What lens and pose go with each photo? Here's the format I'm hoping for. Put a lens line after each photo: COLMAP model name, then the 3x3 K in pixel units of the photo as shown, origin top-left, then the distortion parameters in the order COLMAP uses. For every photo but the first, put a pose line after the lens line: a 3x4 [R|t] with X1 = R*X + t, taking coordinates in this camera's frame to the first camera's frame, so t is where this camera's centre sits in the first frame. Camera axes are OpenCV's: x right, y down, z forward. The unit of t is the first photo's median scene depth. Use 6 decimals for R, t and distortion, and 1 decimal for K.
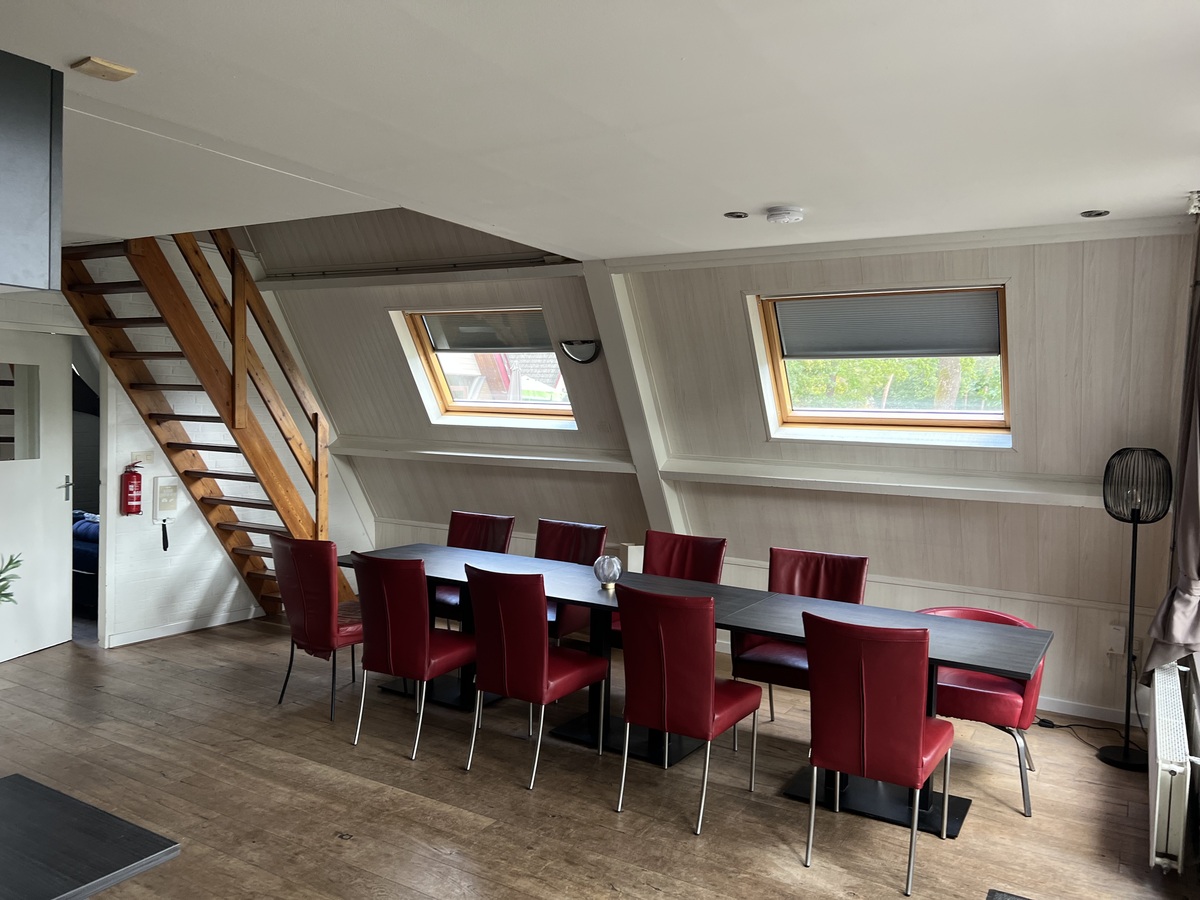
lens RADIAL K [[928.8, 0, 595.8], [0, 928.8, 446.2], [0, 0, 1]] dist [0.046279, -0.051933]
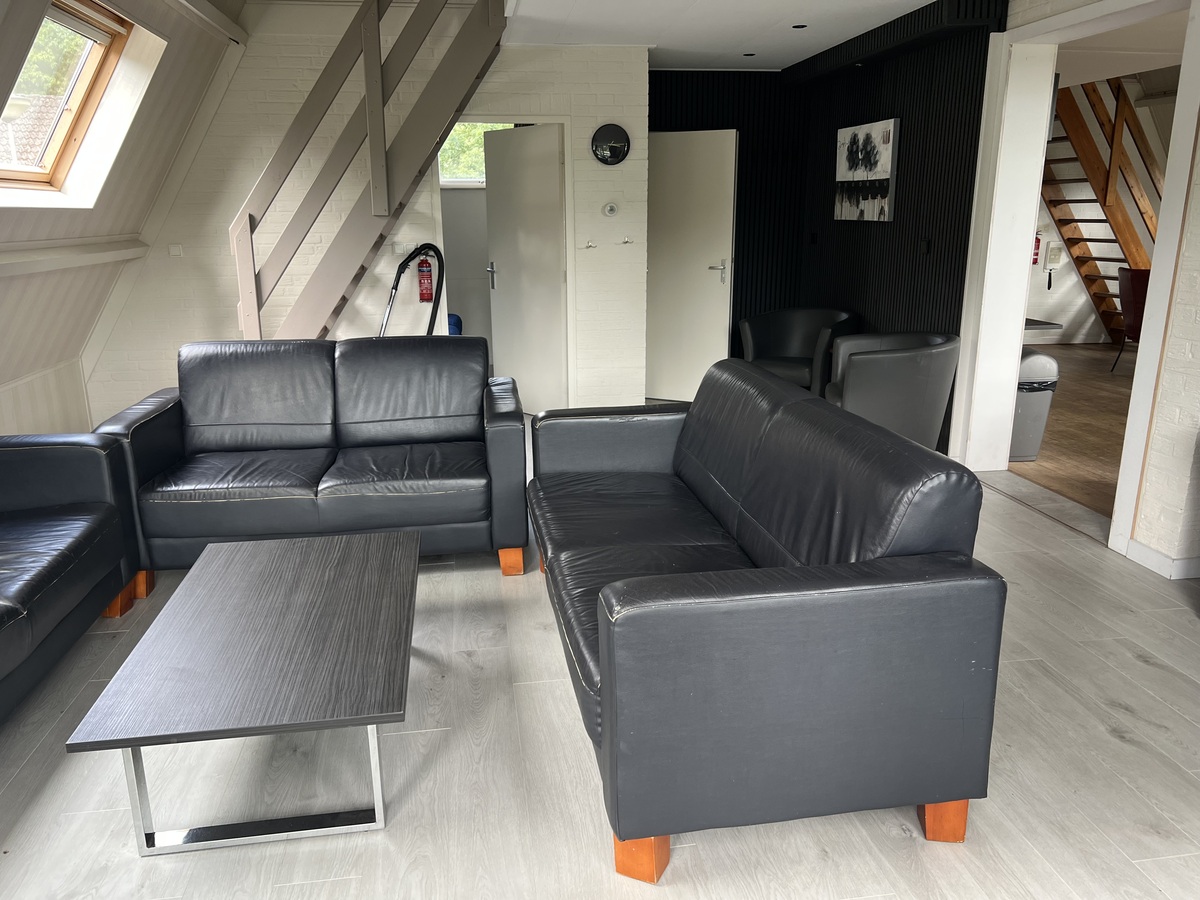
lens RADIAL K [[928.8, 0, 588.9], [0, 928.8, 458.5], [0, 0, 1]] dist [0.046279, -0.051933]
pose [[0.651975, 0.164954, -0.740080, 0.257331], [-0.008771, 0.977625, 0.210173, 0.065652], [0.758190, -0.130536, 0.638834, -0.652733]]
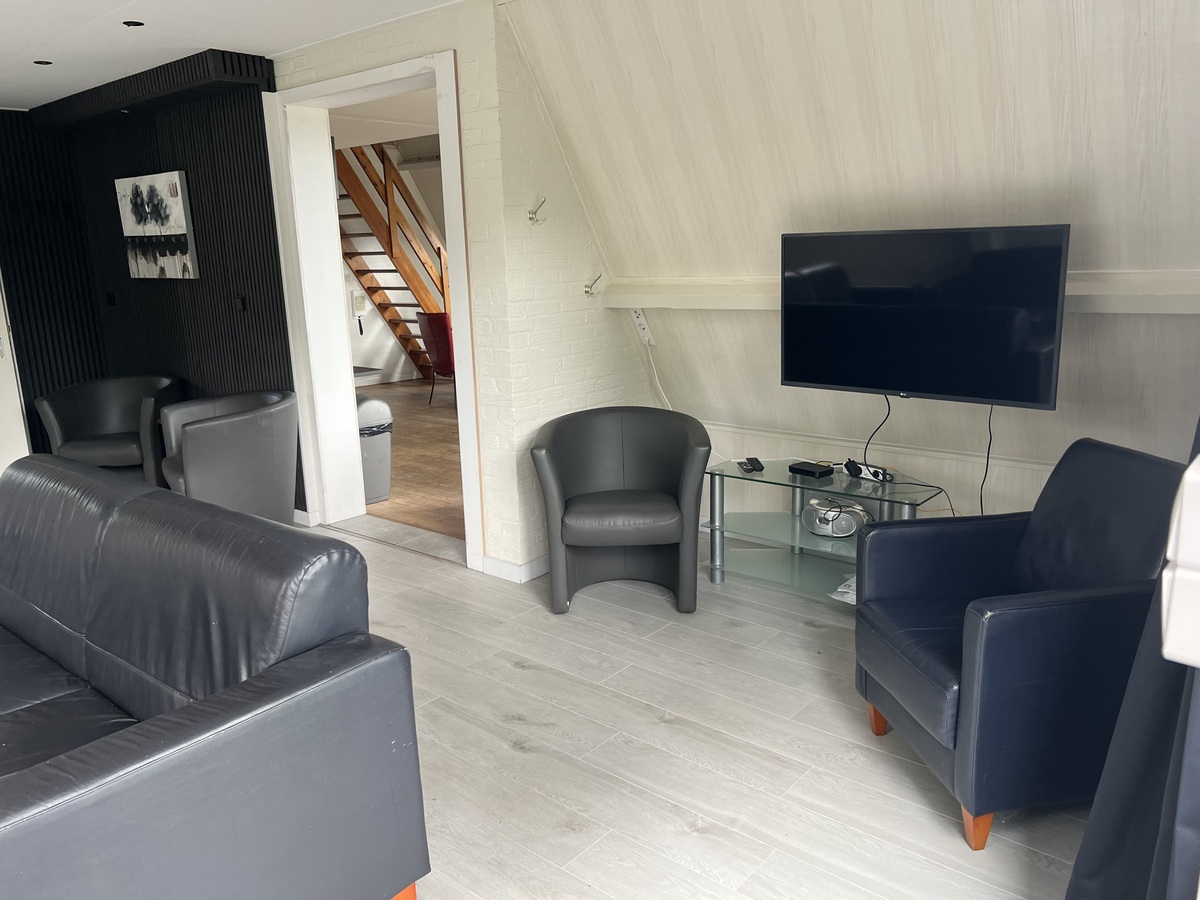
lens RADIAL K [[928.8, 0, 619.0], [0, 928.8, 467.1], [0, 0, 1]] dist [0.046279, -0.051933]
pose [[0.989021, -0.022467, -0.146054, 0.251797], [0.049110, 0.982170, 0.181467, 0.064021], [0.139373, -0.186648, 0.972491, -0.645779]]
